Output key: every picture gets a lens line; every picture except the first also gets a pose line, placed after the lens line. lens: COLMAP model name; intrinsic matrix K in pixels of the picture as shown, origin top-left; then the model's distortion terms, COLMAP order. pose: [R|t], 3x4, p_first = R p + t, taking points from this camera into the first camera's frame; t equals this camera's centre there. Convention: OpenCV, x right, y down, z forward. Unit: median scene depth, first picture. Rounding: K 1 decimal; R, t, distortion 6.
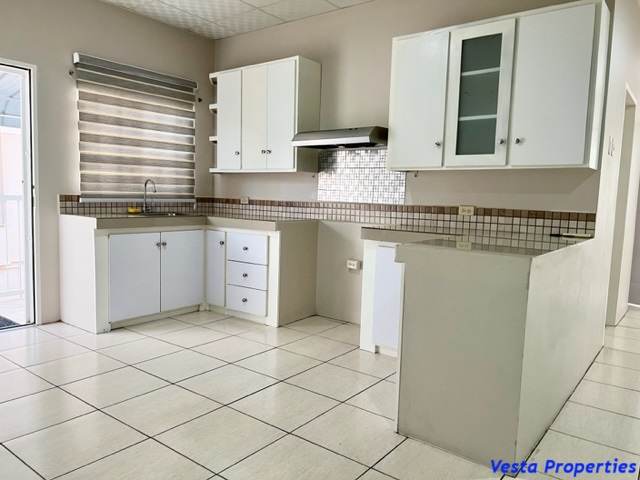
lens RADIAL K [[491.3, 0, 323.4], [0, 491.3, 243.0], [0, 0, 1]] dist [0.011867, 0.001483]
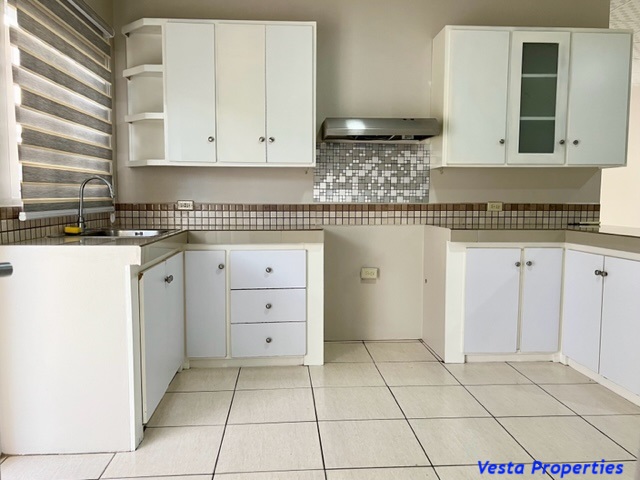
lens RADIAL K [[491.3, 0, 320.0], [0, 491.3, 235.8], [0, 0, 1]] dist [0.011867, 0.001483]
pose [[0.752330, -0.080221, 0.653884, -0.601239], [0.082577, 0.996213, 0.027211, -0.056067], [-0.653590, 0.033524, 0.756106, 0.406971]]
